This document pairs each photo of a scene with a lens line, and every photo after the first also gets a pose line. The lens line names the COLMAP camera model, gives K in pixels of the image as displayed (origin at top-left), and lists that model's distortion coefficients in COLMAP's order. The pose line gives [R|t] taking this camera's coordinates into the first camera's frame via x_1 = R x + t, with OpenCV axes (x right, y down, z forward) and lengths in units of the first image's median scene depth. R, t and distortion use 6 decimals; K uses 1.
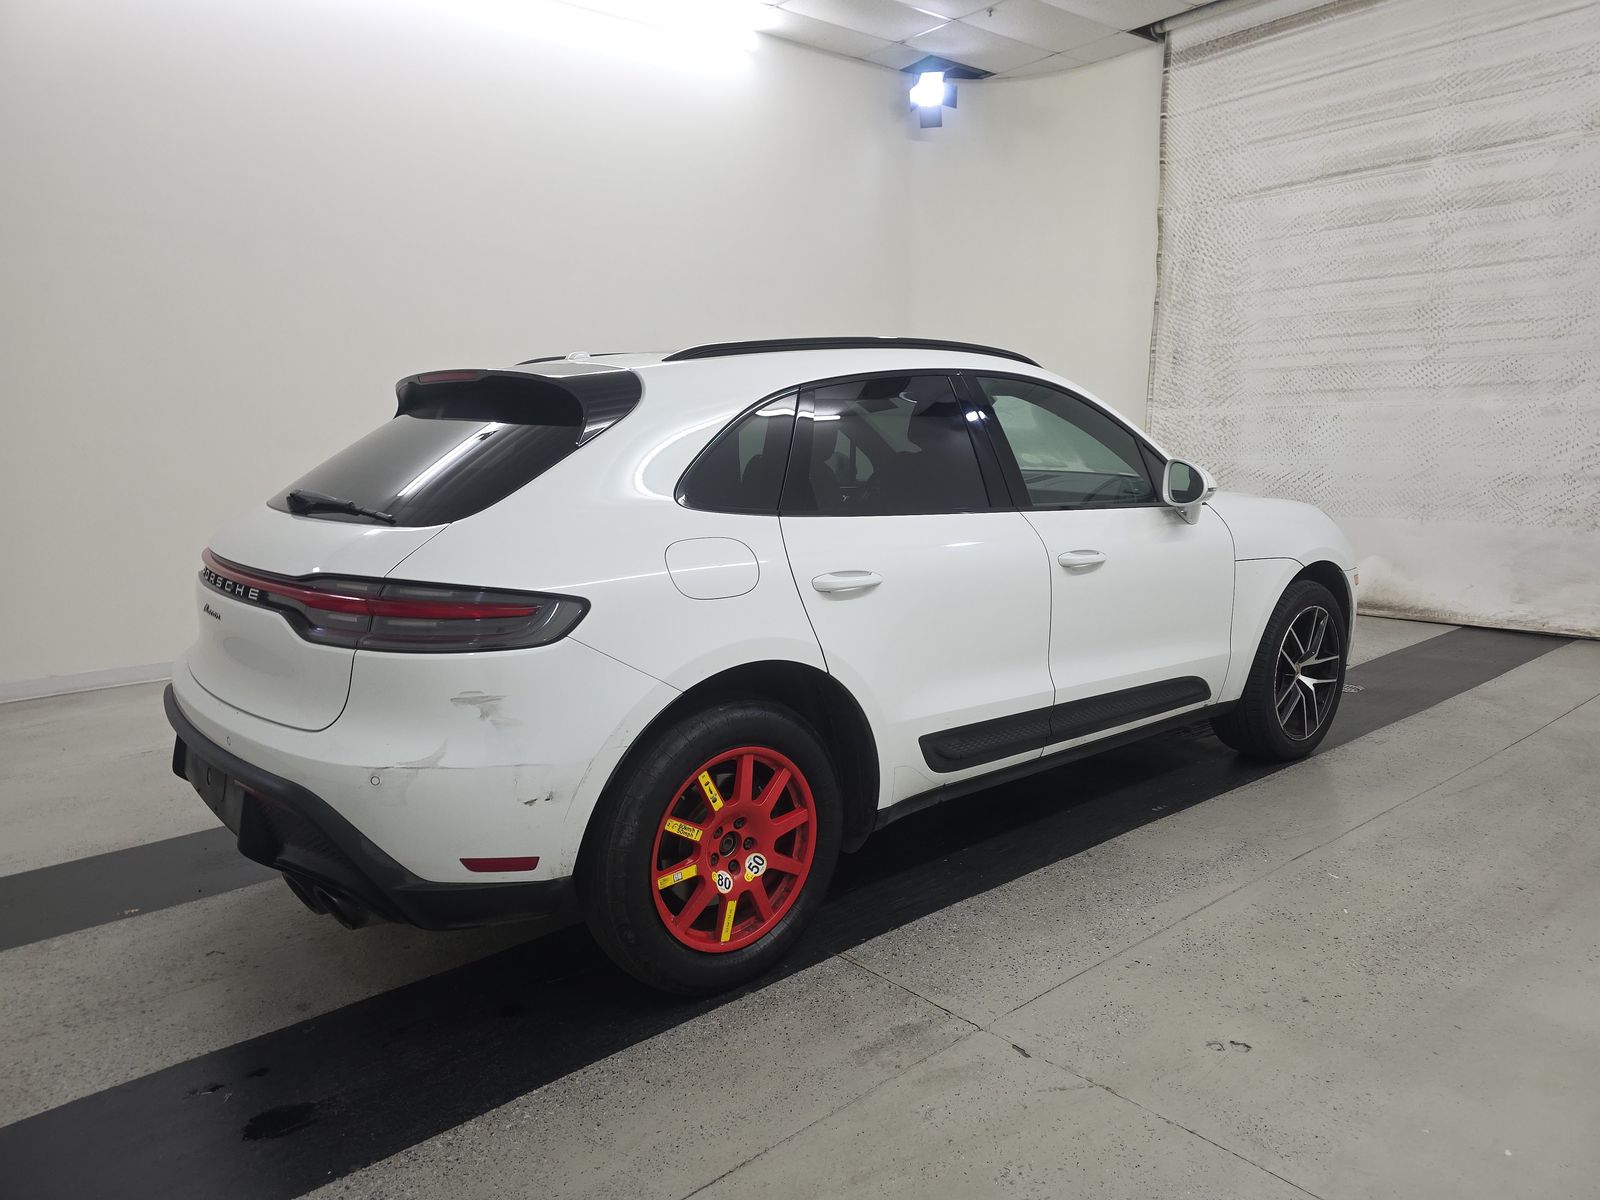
lens RADIAL K [[1080.1, 0, 807.7], [0, 1080.1, 596.1], [0, 0, 1]] dist [0.048734, -0.031829]
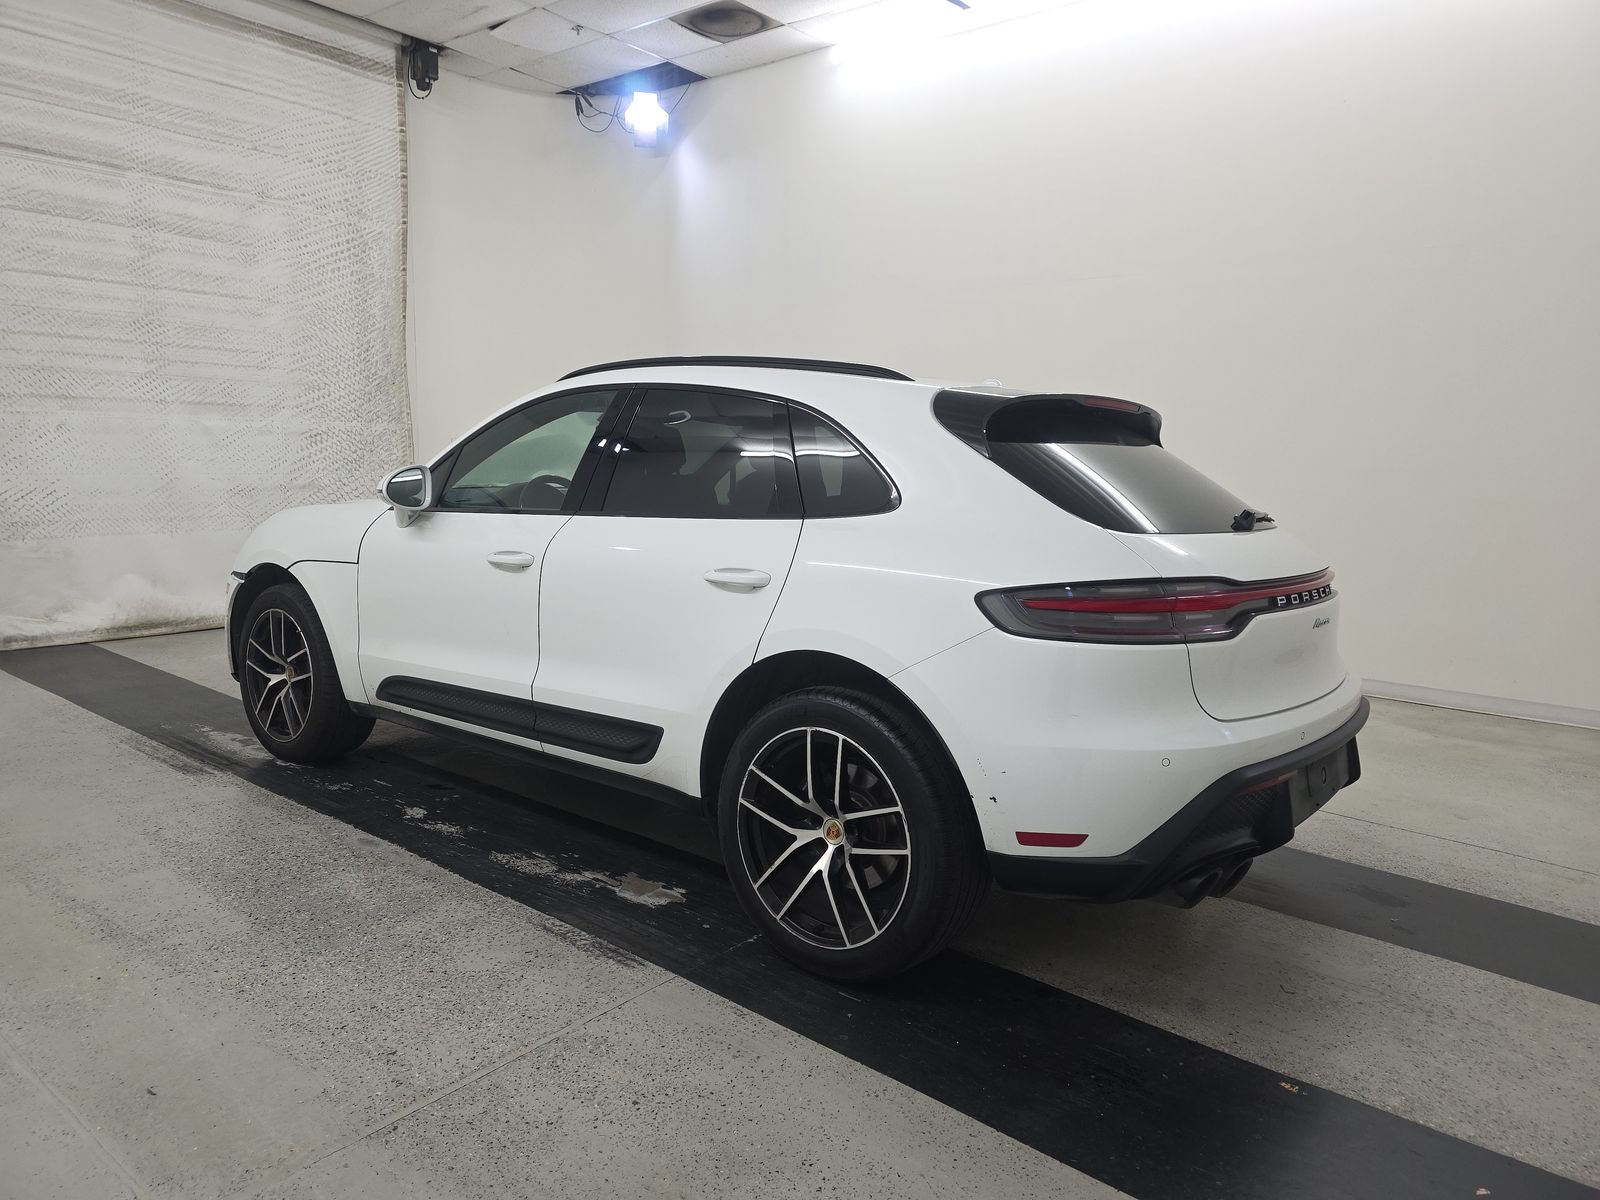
lens RADIAL K [[1070.0, 0, 815.7], [0, 1070.0, 609.8], [0, 0, 1]] dist [0.029661, -0.023162]
pose [[-0.206292, -0.131122, 0.969665, -0.550927], [0.129905, 0.978539, 0.159959, -0.084503], [-0.969829, 0.158963, -0.184831, 0.631823]]
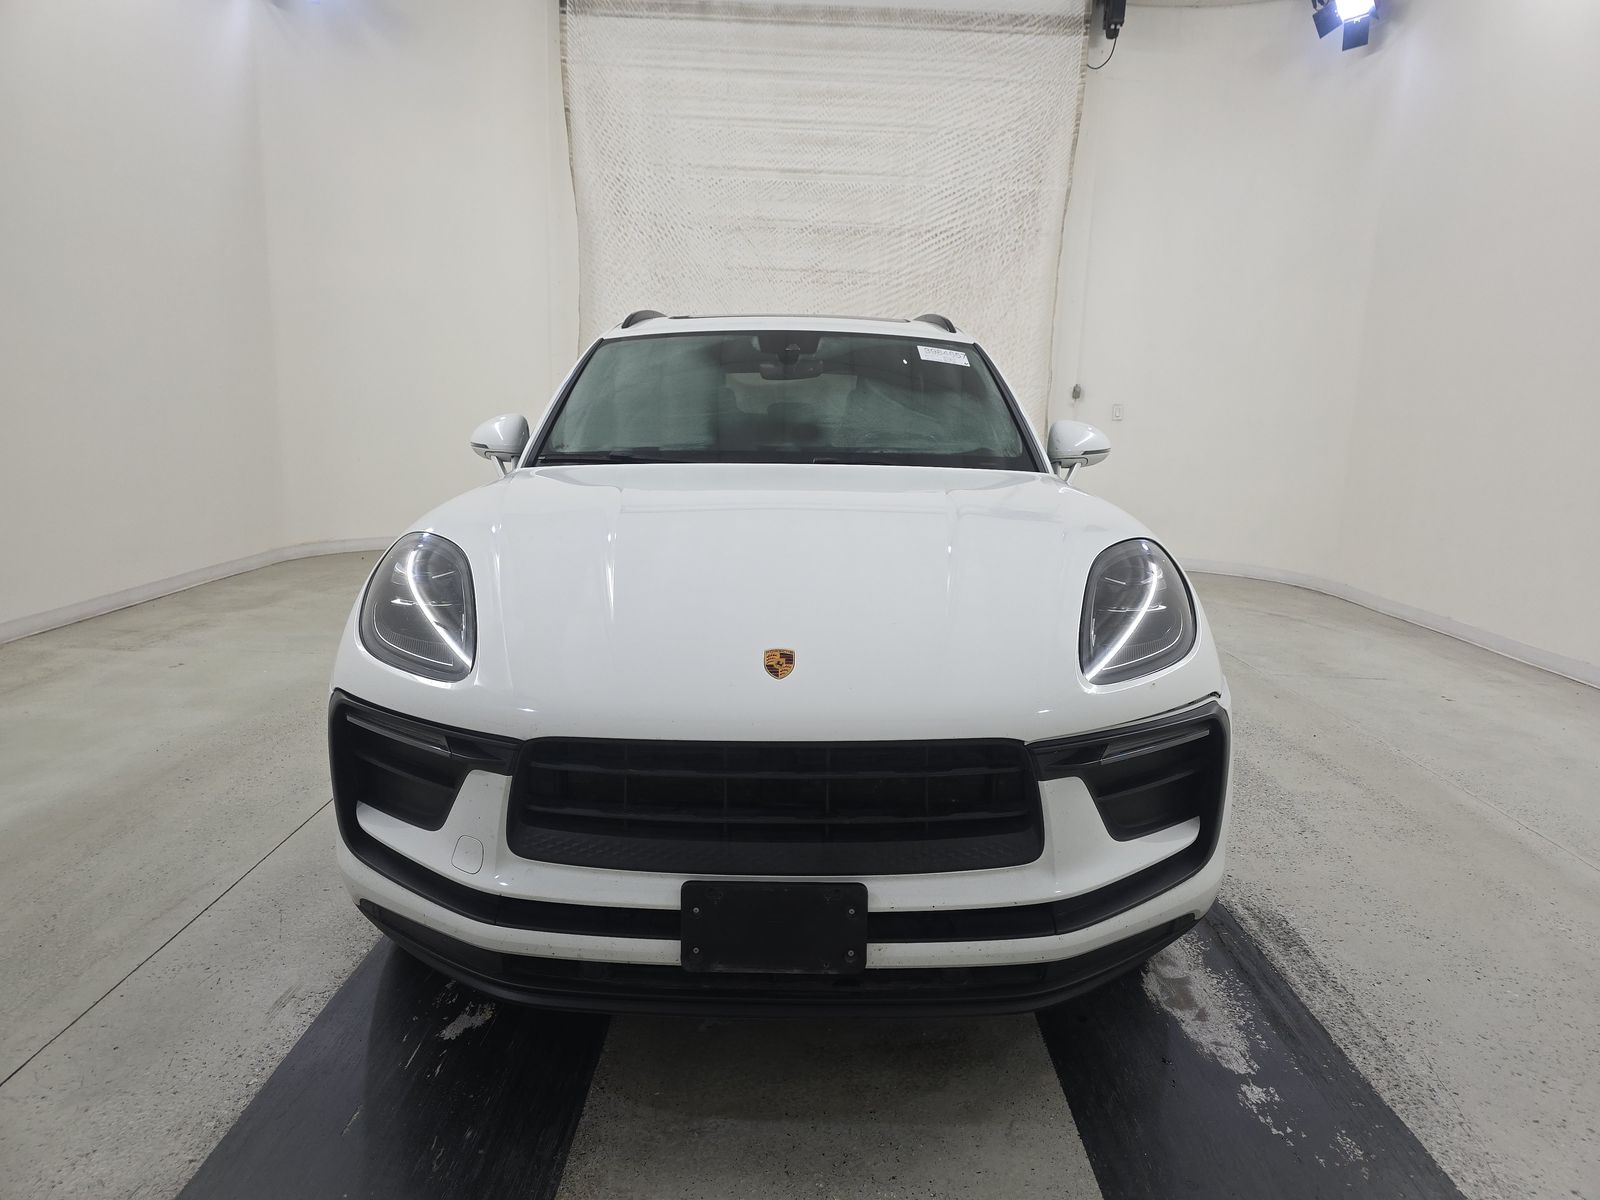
lens RADIAL K [[1080.1, 0, 807.6], [0, 1080.1, 610.8], [0, 0, 1]] dist [0.048734, -0.031829]
pose [[-0.635620, 0.138345, -0.759505, 0.617595], [-0.137674, 0.947728, 0.287848, -0.149760], [0.759627, 0.287526, -0.583349, 0.982164]]
